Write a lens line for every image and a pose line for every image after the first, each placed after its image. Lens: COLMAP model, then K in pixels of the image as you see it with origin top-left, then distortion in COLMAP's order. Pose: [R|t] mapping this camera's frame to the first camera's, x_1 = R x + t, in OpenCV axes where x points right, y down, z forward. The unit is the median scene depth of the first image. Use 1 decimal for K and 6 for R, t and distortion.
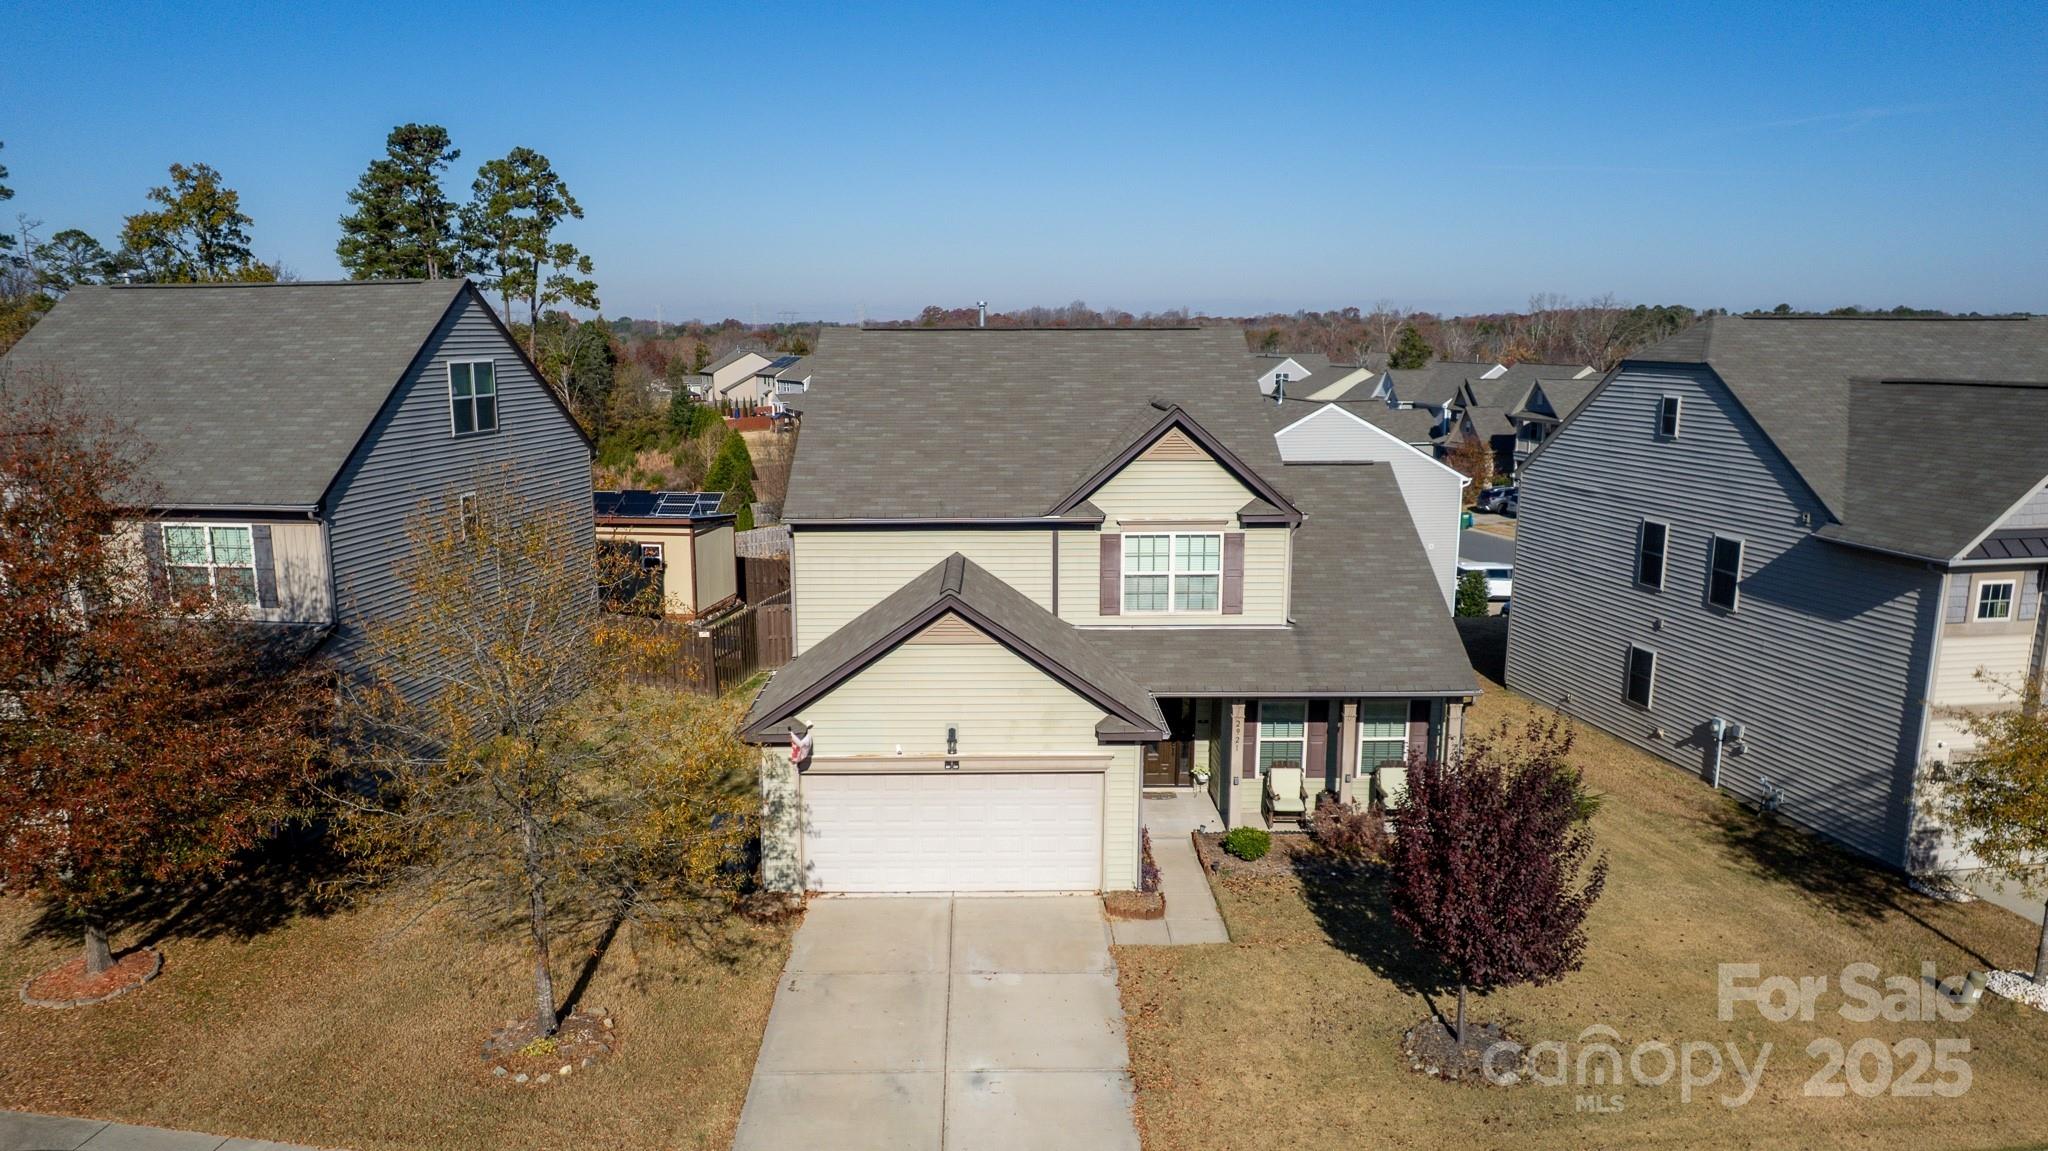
lens RADIAL K [[1376.1, 0, 1022.8], [0, 1376.1, 608.5], [0, 0, 1]] dist [-0.058426, 0.036169]
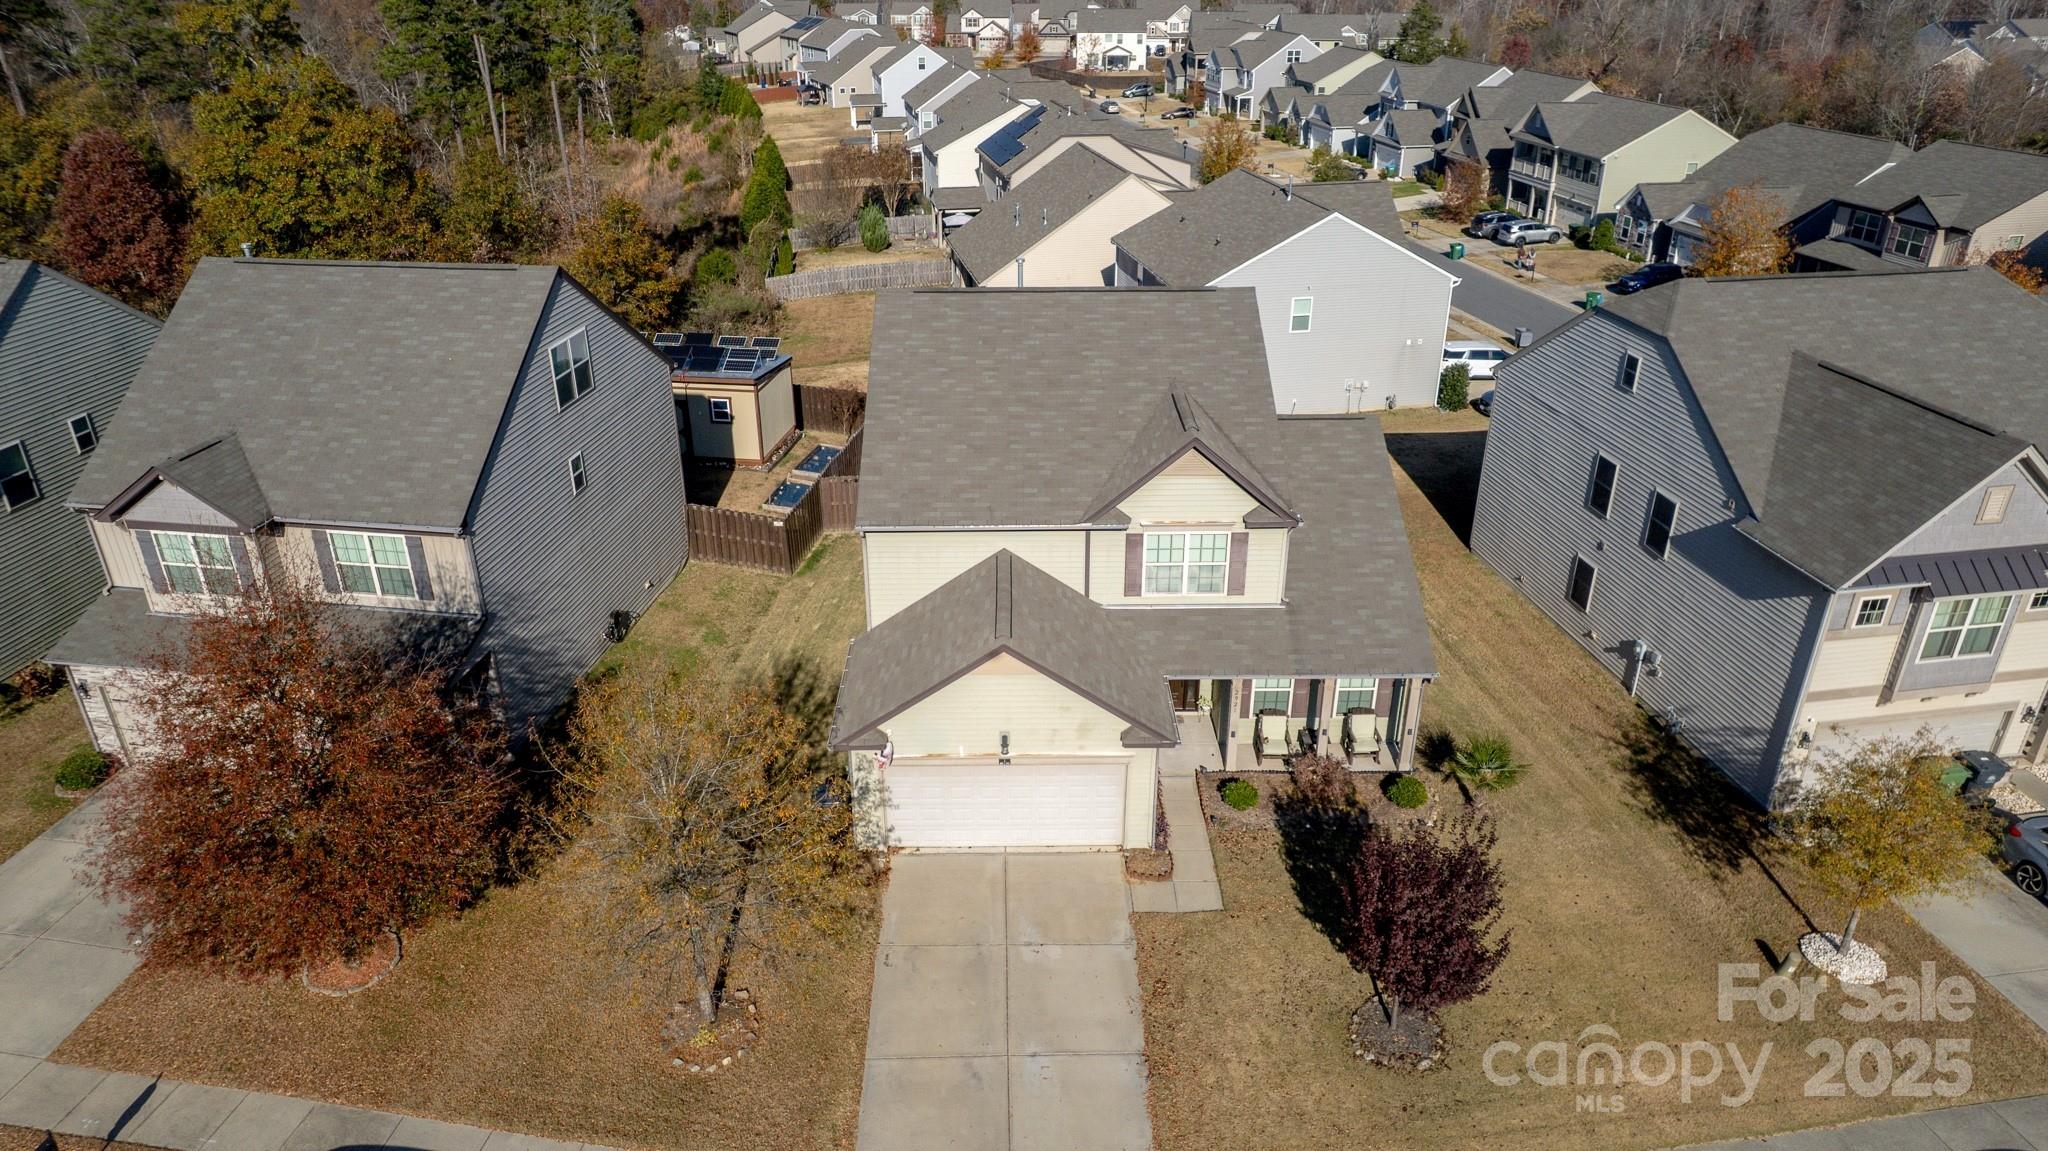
lens RADIAL K [[1274.6, 0, 1036.0], [0, 1274.6, 543.8], [0, 0, 1]] dist [-0.045653, 0.002613]
pose [[0.999997, 0.002285, -0.000494, -0.020050], [-0.002098, 0.970403, 0.241483, -0.307920], [0.001031, -0.241482, 0.970405, -0.059664]]
